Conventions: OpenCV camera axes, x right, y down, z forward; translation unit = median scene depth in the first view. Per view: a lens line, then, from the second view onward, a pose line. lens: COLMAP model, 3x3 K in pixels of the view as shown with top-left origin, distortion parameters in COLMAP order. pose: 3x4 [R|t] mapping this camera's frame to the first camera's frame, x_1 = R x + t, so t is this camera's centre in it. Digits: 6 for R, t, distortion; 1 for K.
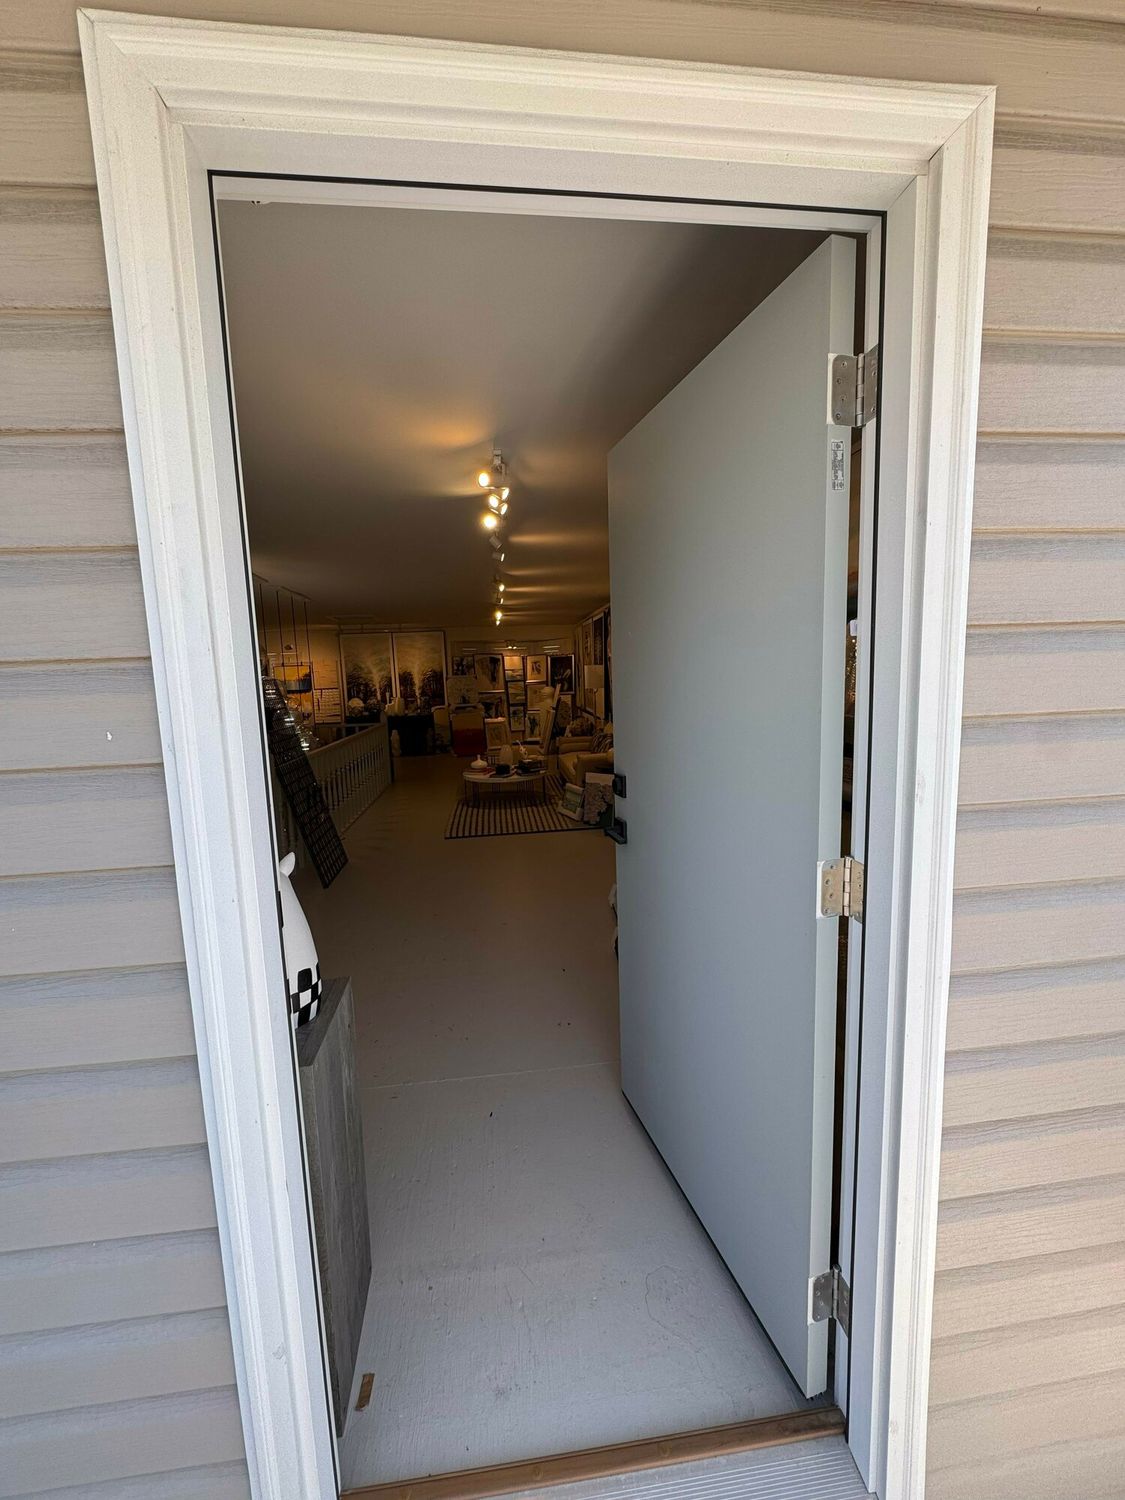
lens RADIAL K [[596.9, 0, 563.4], [0, 596.9, 754.0], [0, 0, 1]] dist [-0.005635, 0.001217]
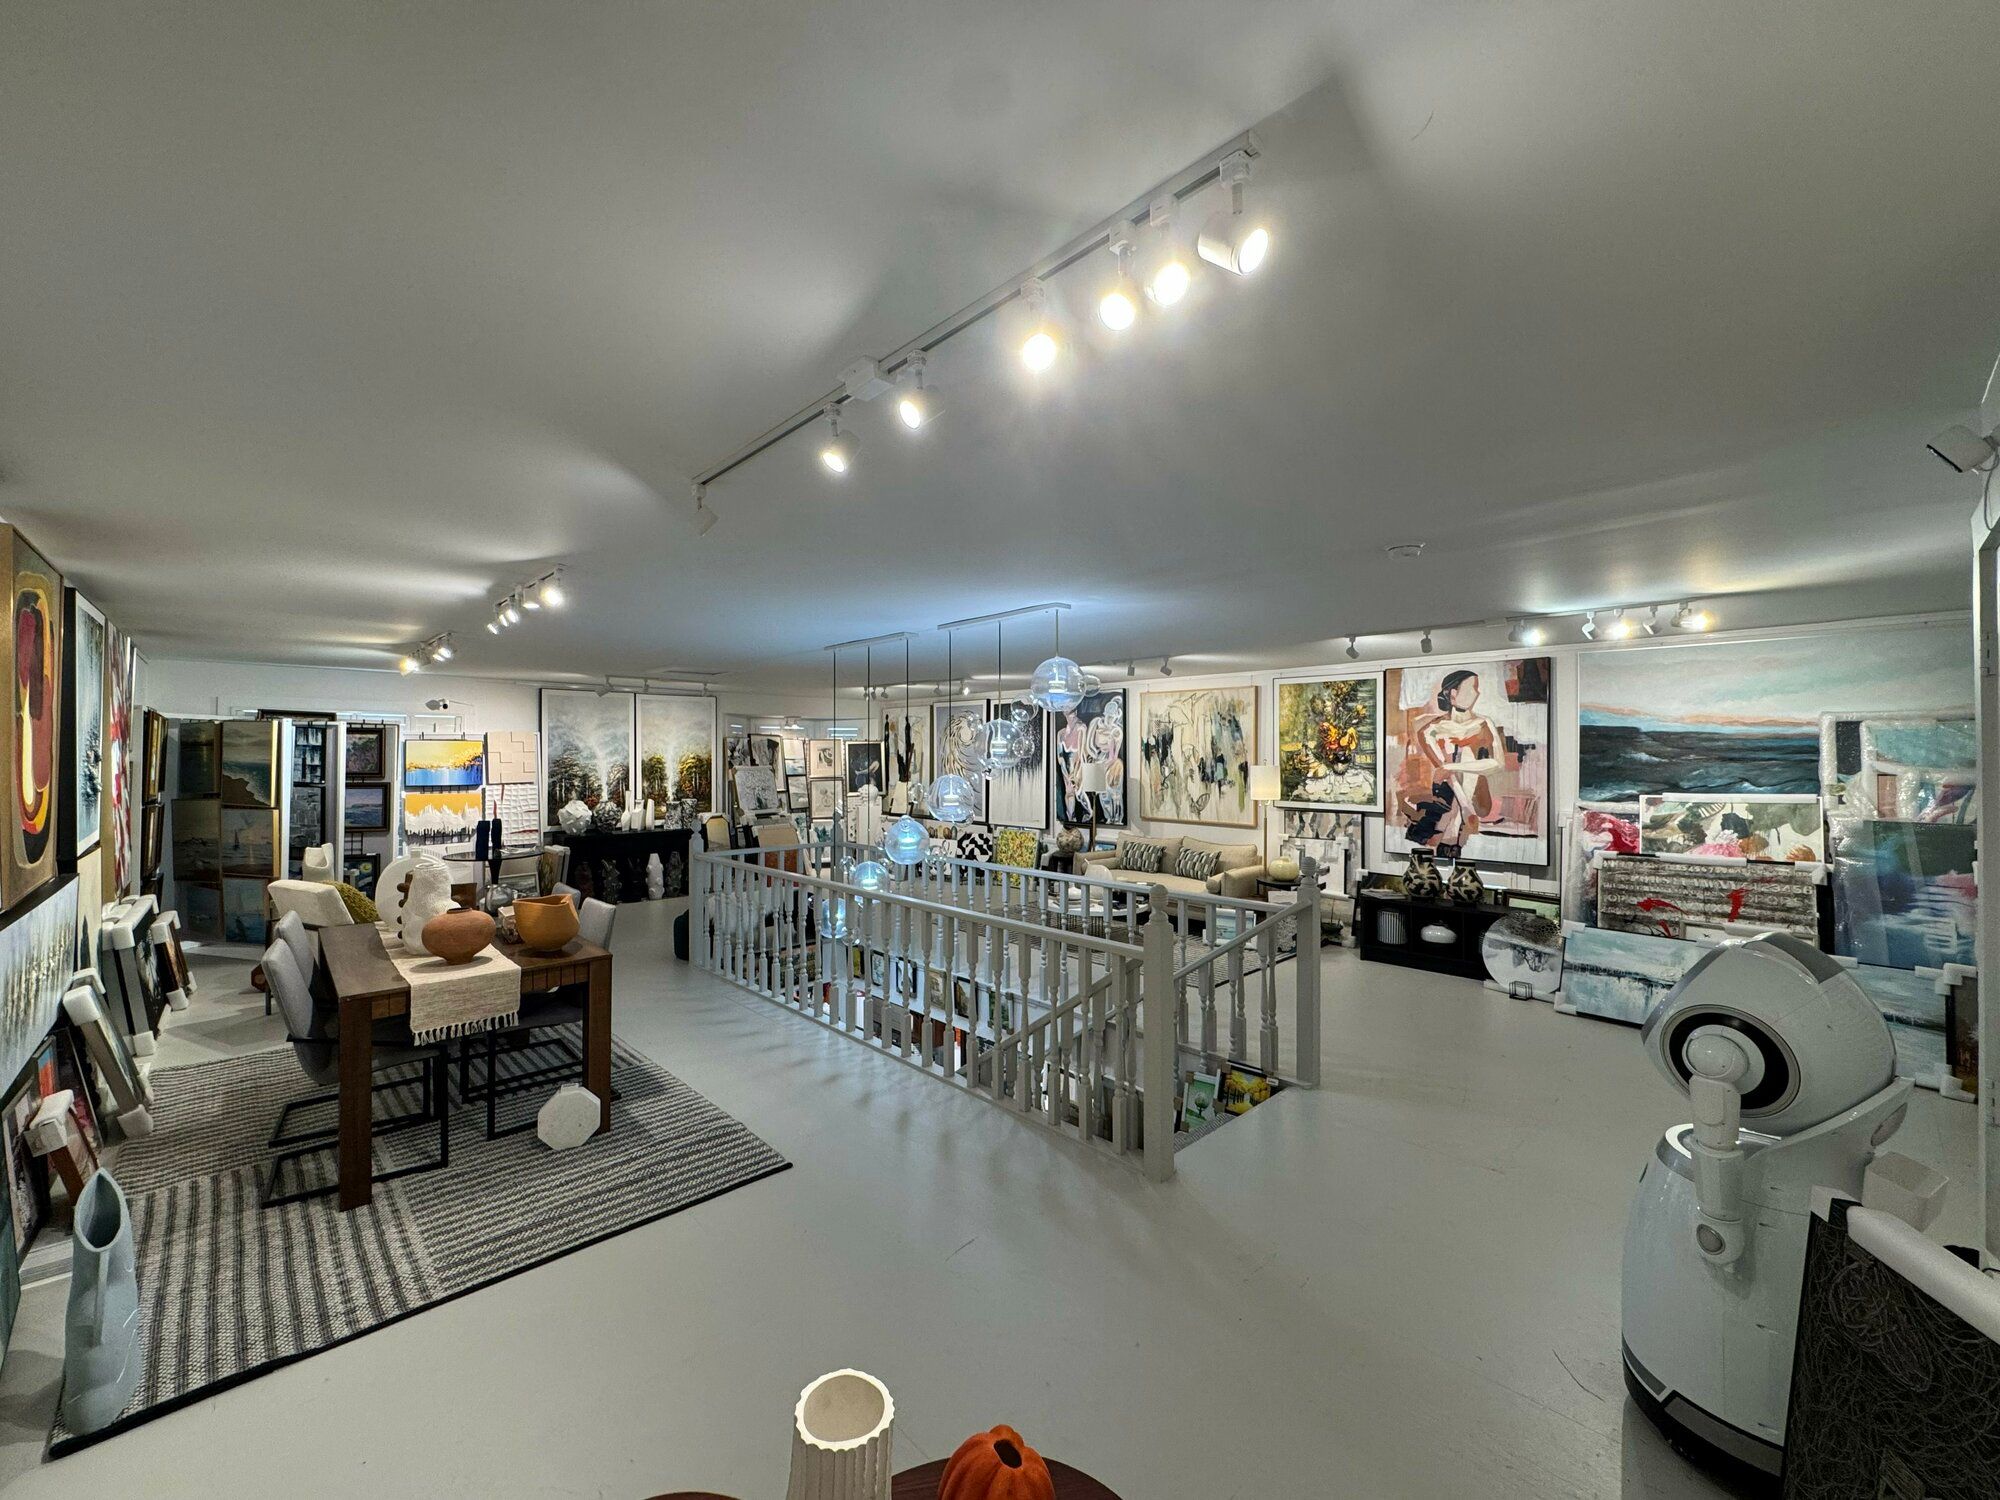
lens RADIAL K [[795.8, 0, 989.1], [0, 795.8, 747.2], [0, 0, 1]] dist [-0.005635, 0.001217]
pose [[0.798945, 0.040033, 0.600070, -0.481087], [0.051287, 0.989612, -0.134305, -0.021369], [-0.599213, 0.138078, 0.788592, 0.150127]]
